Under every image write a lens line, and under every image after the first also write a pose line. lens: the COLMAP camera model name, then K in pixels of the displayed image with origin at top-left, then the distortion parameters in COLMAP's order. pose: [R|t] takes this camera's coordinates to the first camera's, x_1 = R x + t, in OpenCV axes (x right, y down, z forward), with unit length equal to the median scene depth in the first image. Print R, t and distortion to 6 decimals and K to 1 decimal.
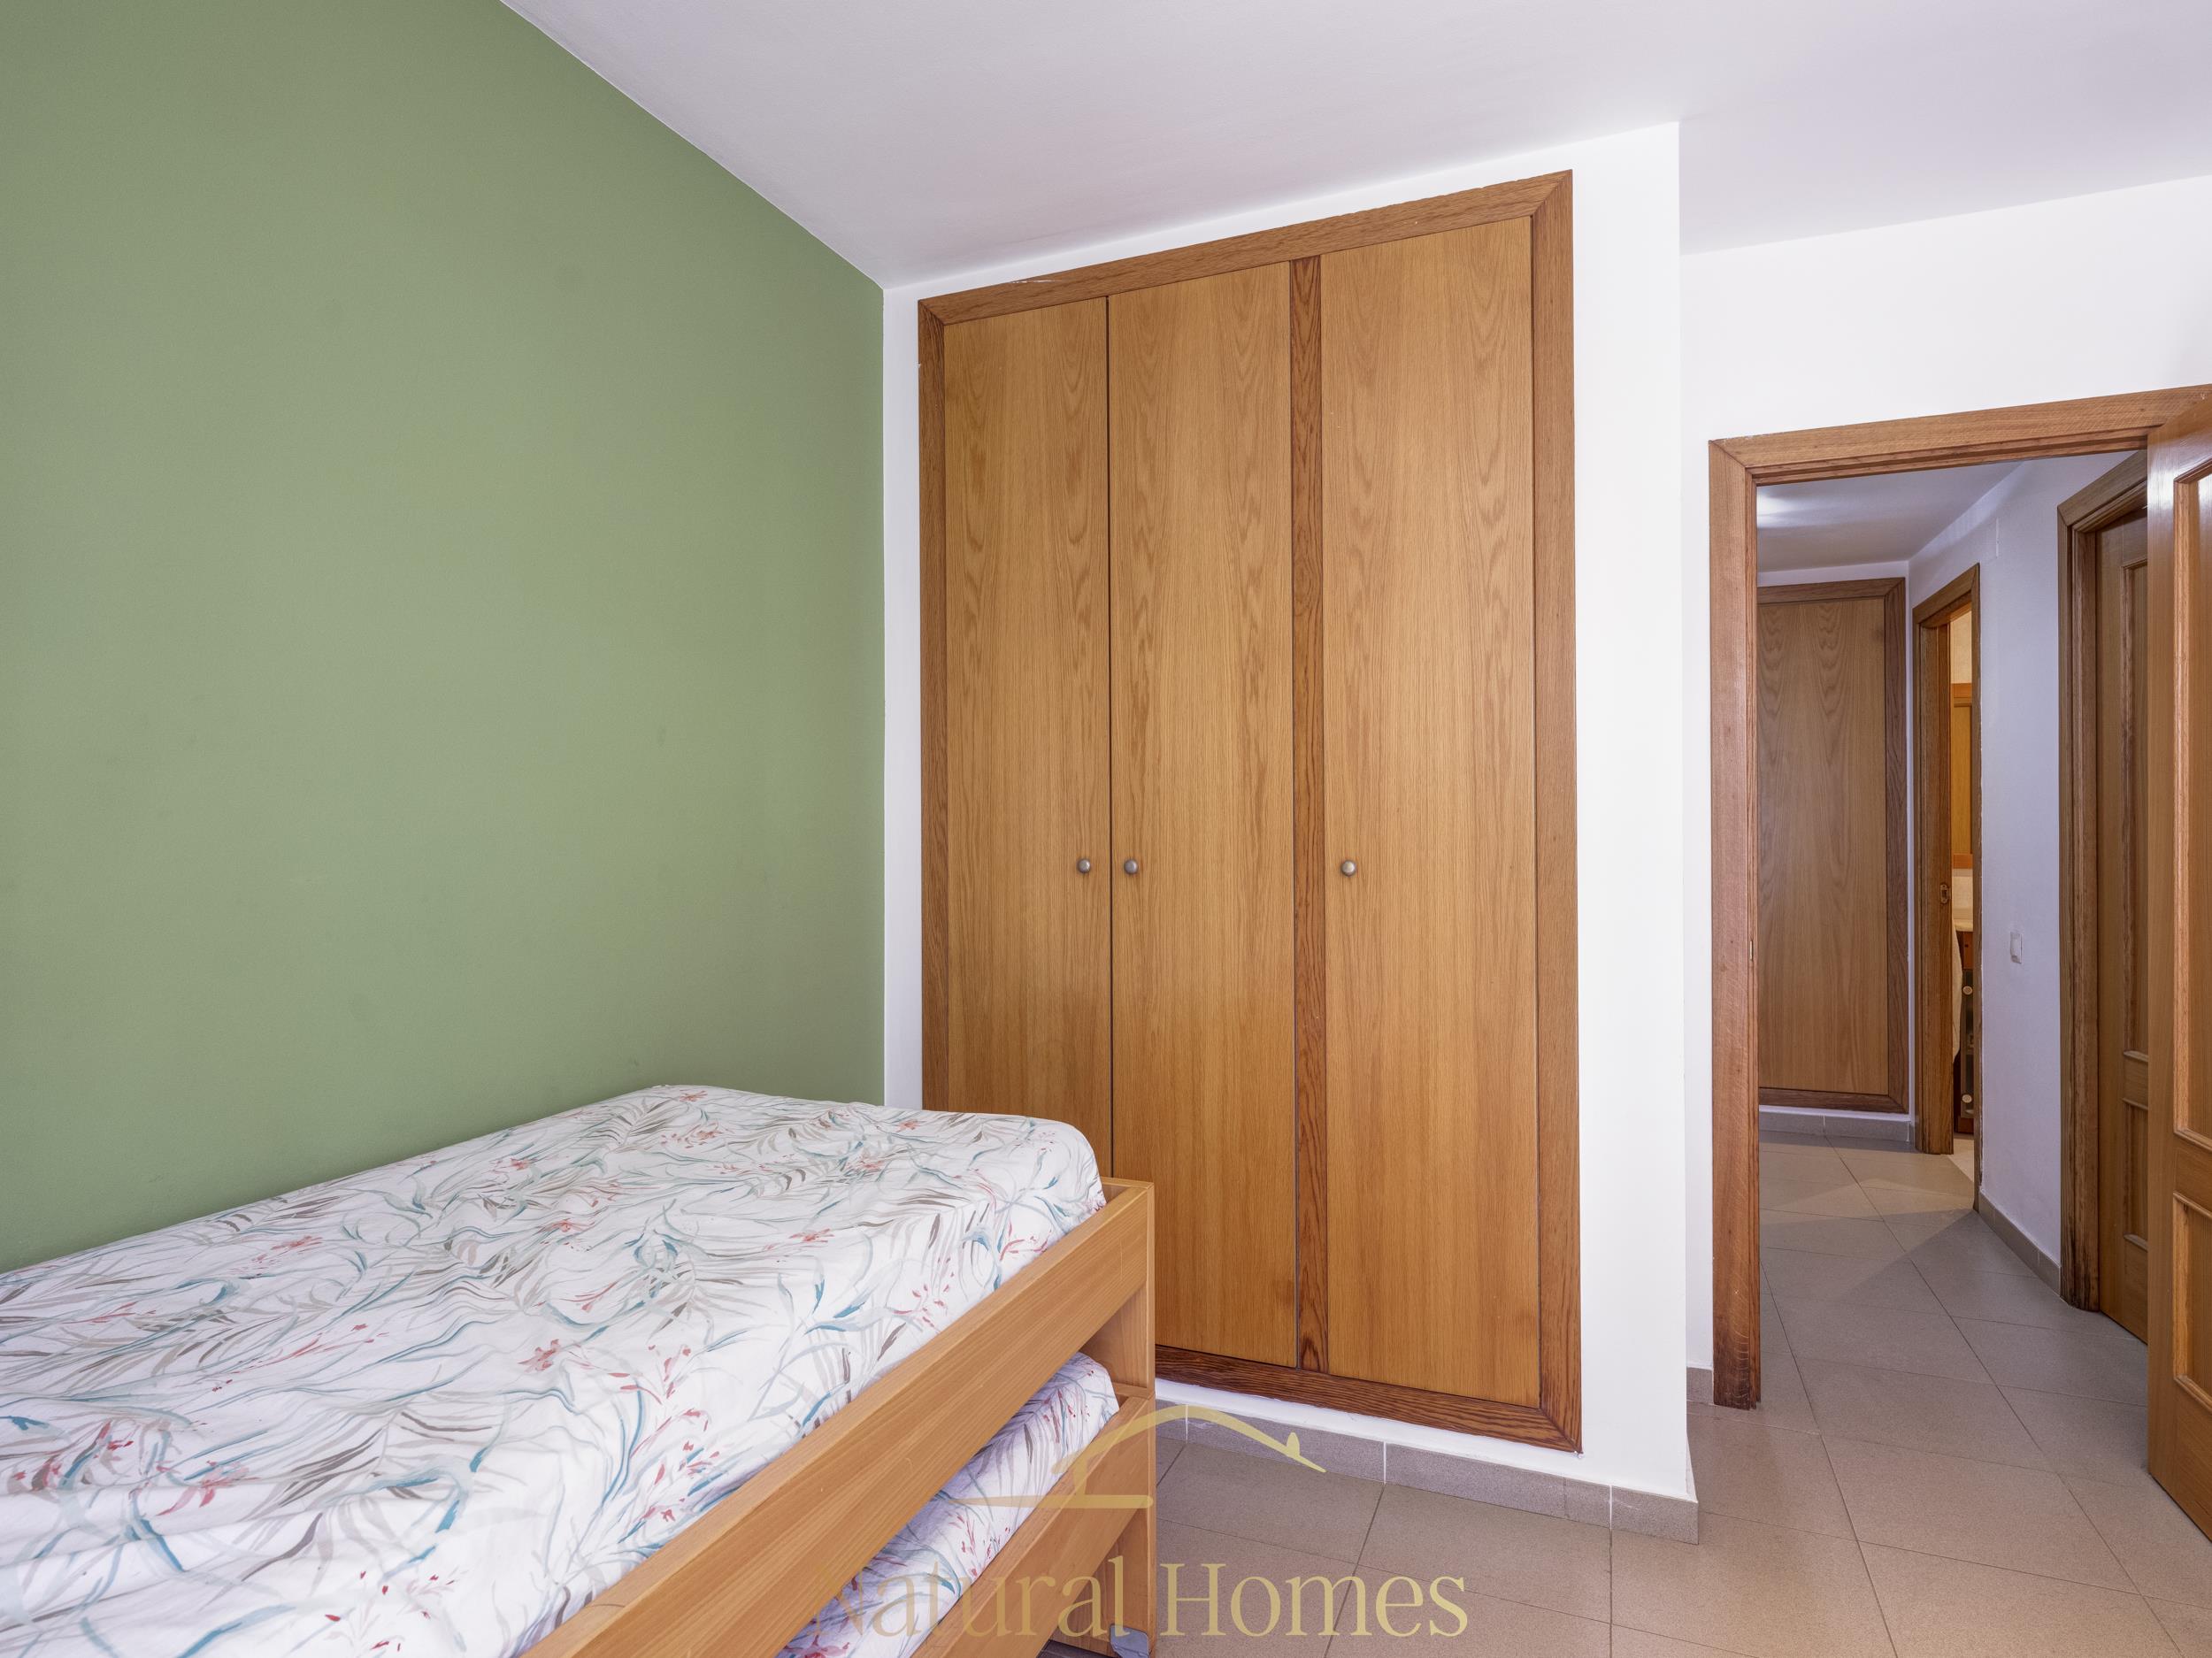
lens RADIAL K [[1229.6, 0, 1105.1], [0, 1229.6, 831.0], [0, 0, 1]] dist [0.015139, -0.007119]
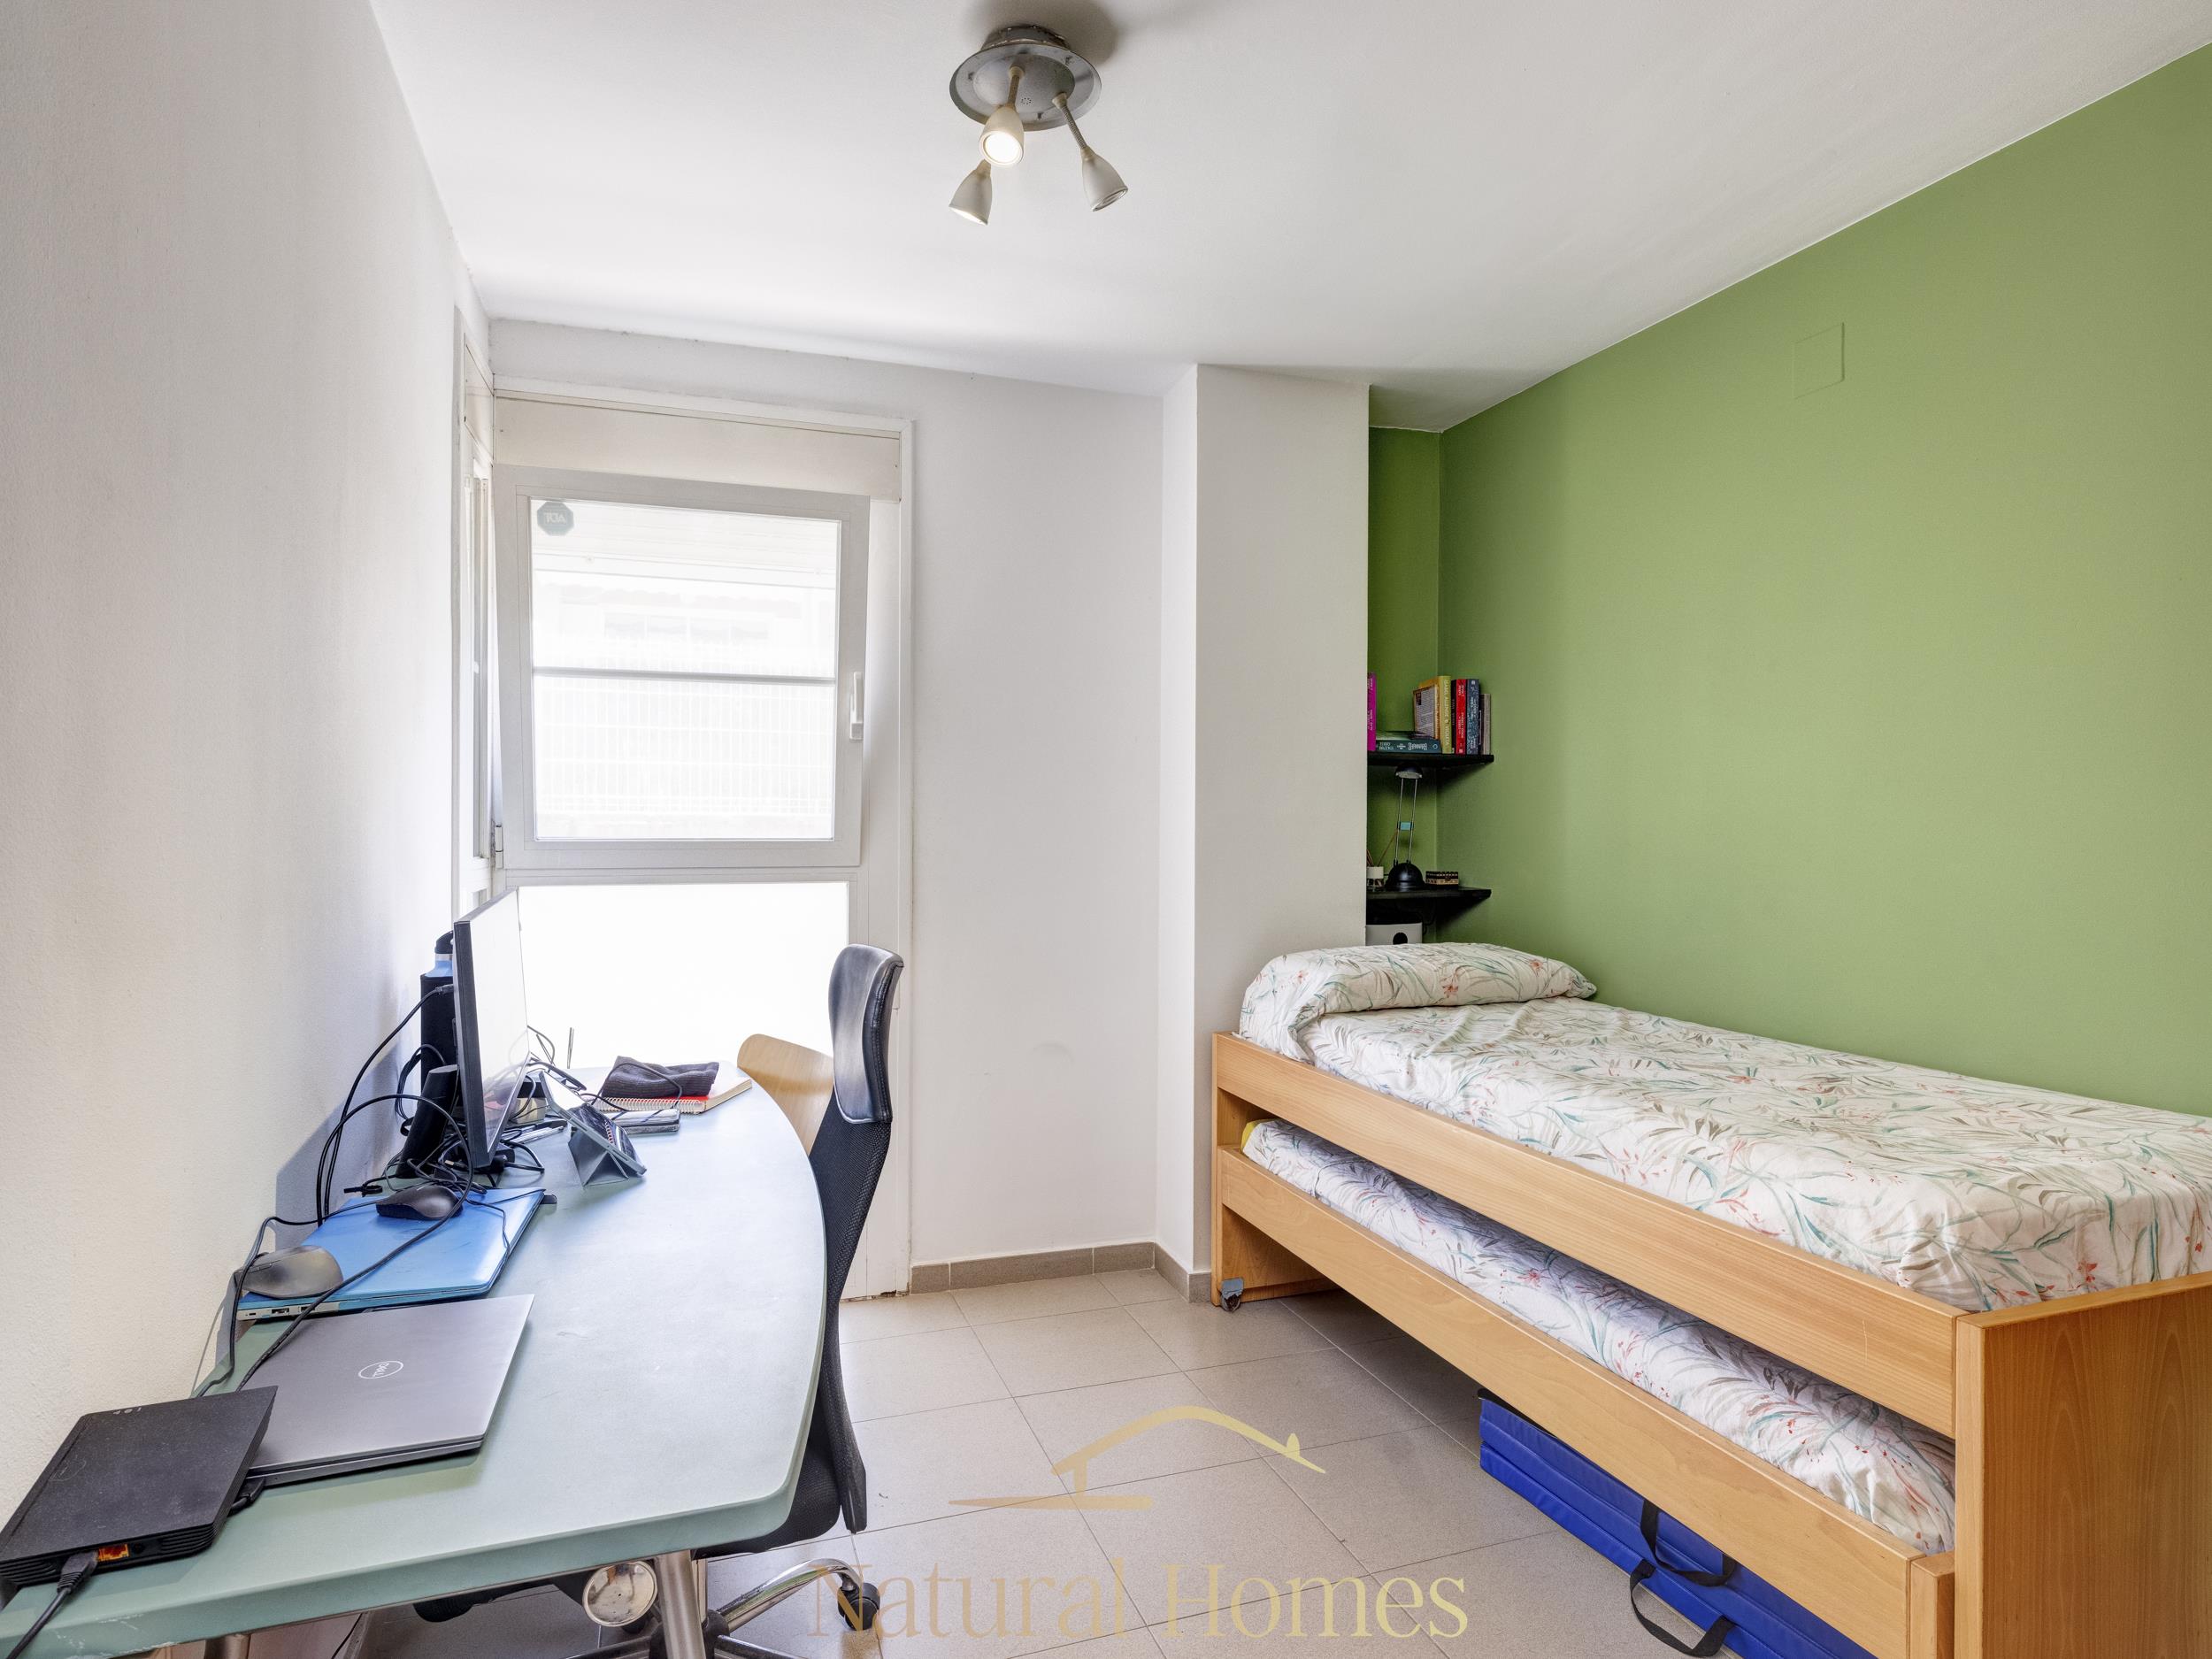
lens RADIAL K [[1229.7, 0, 1102.6], [0, 1229.7, 826.2], [0, 0, 1]] dist [0.015139, -0.007119]
pose [[-0.757275, 0.008415, -0.653042, 1.175618], [0.007137, 0.999964, 0.004610, -0.023304], [0.653058, -0.001170, -0.757307, 1.569204]]
